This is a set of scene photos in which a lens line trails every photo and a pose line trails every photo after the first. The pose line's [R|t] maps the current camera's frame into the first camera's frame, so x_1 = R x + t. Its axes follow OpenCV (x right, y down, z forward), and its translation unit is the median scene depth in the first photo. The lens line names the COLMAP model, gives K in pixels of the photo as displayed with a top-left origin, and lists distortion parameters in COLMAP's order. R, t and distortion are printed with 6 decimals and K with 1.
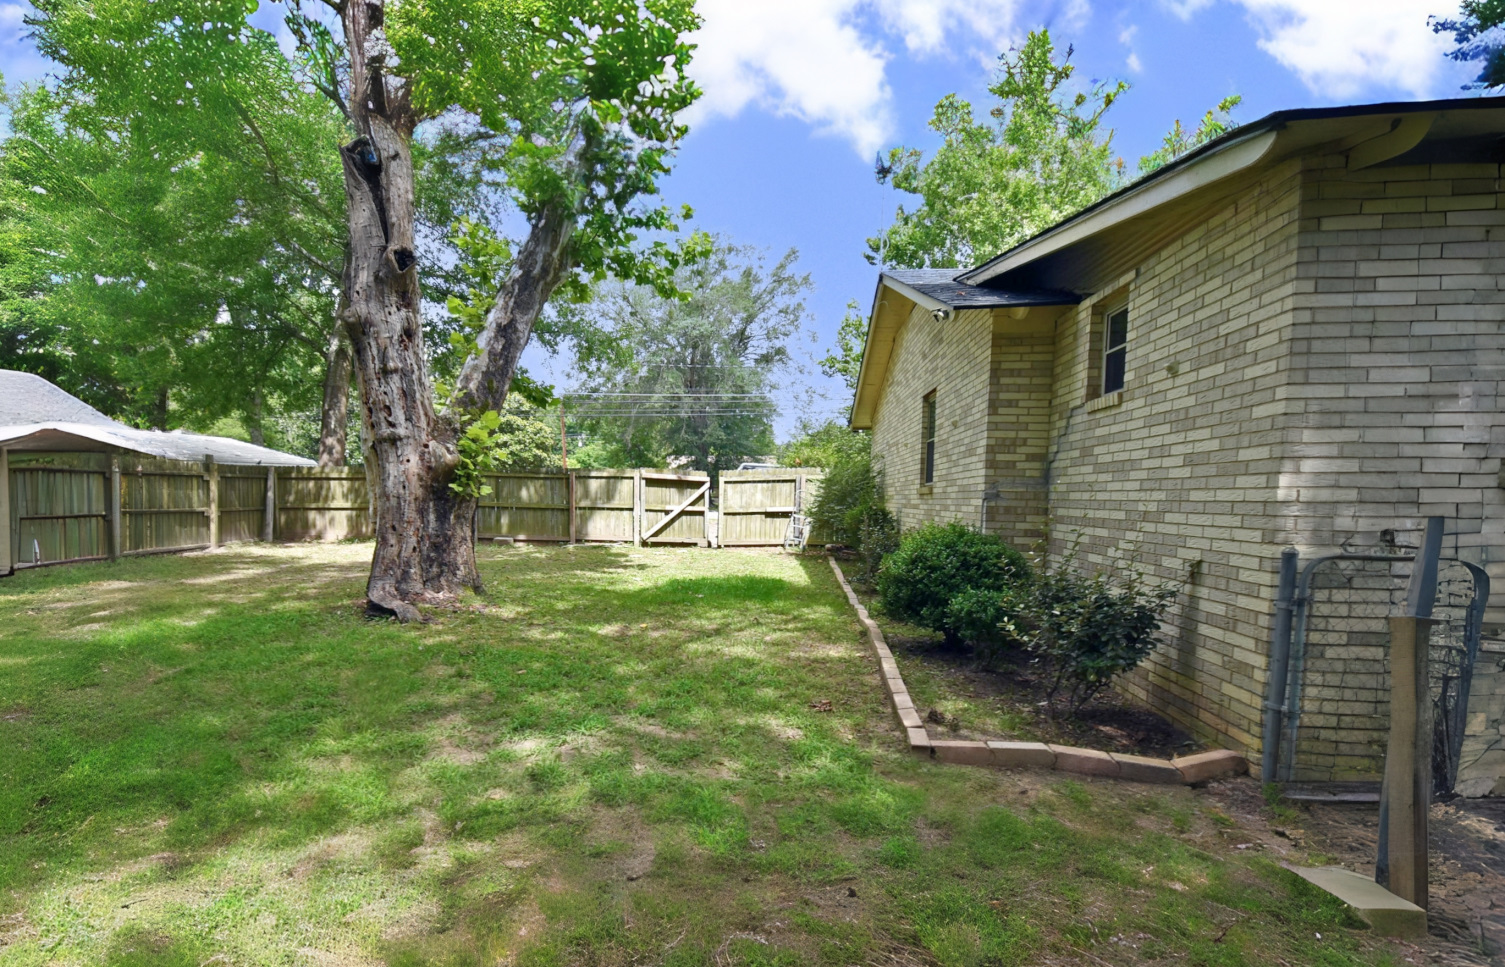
lens RADIAL K [[723.3, 0, 690.1], [0, 723.3, 554.4], [0, 0, 1]] dist [0.006432, 0.001789]
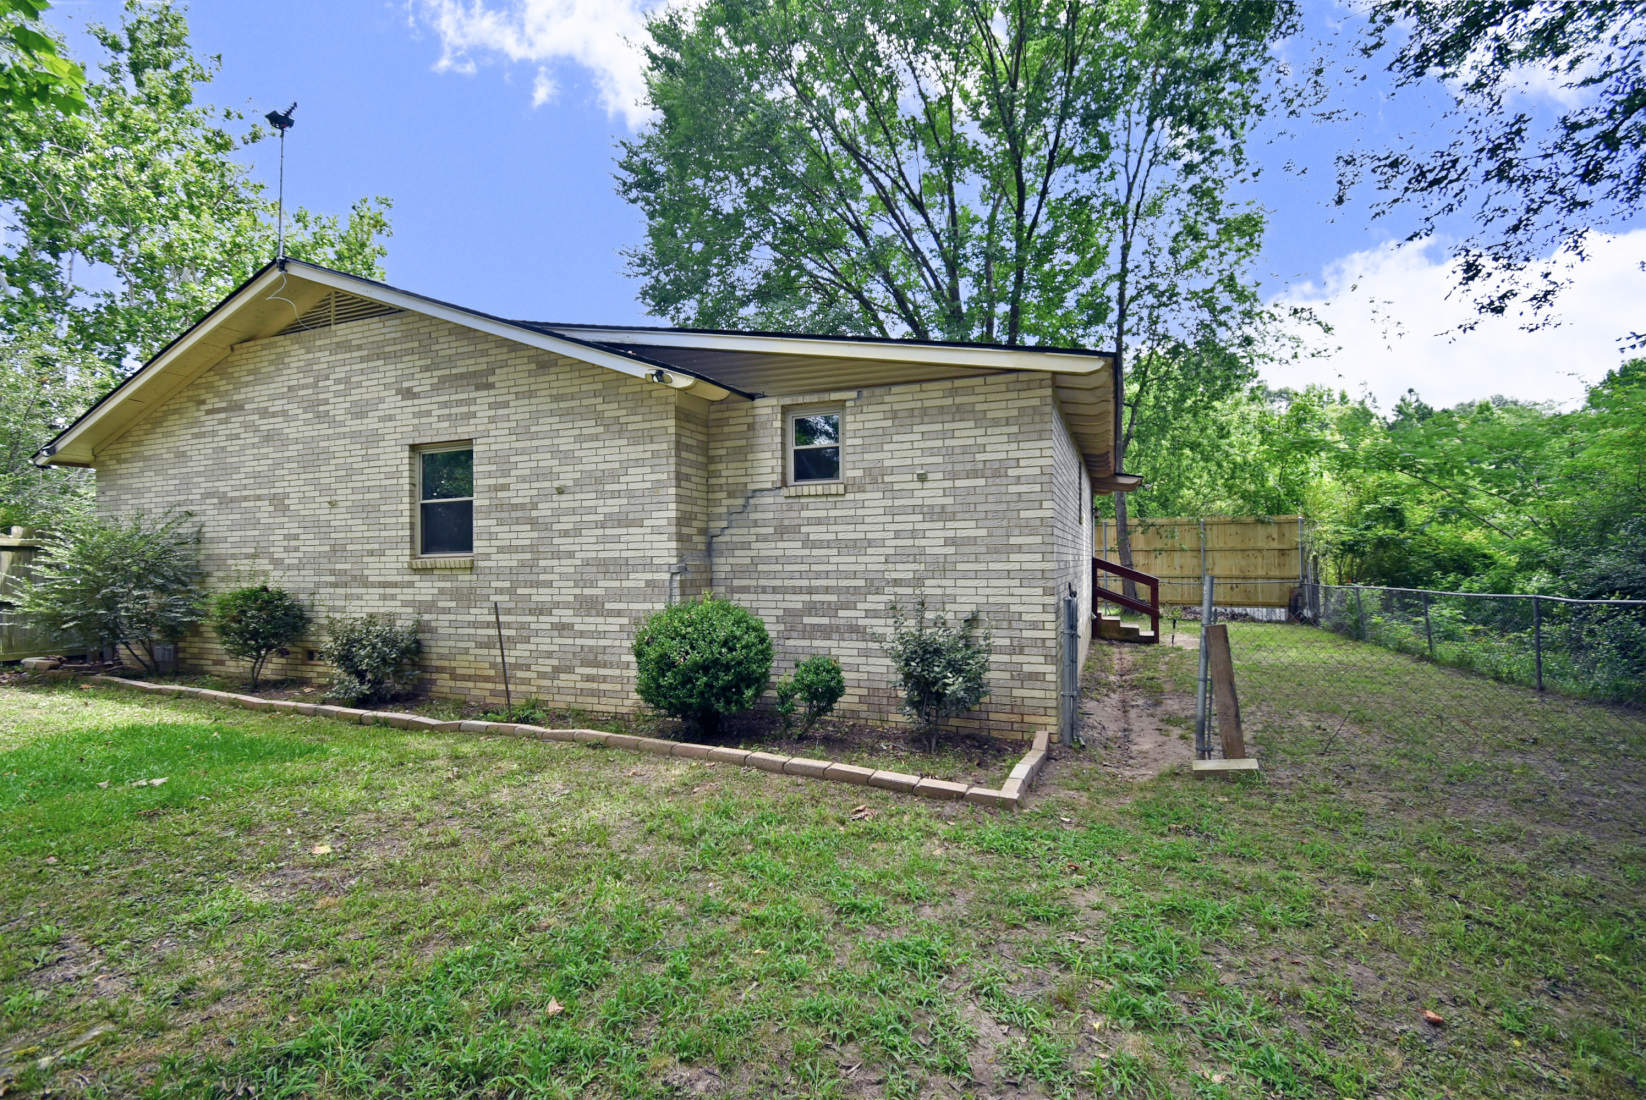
lens RADIAL K [[722.4, 0, 824.3], [0, 722.4, 554.0], [0, 0, 1]] dist [0.001150, -0.001028]
pose [[0.247858, -0.002074, 0.968794, -0.715994], [0.091512, 0.995577, -0.021281, -0.094737], [-0.964465, 0.093931, 0.246951, 0.856972]]
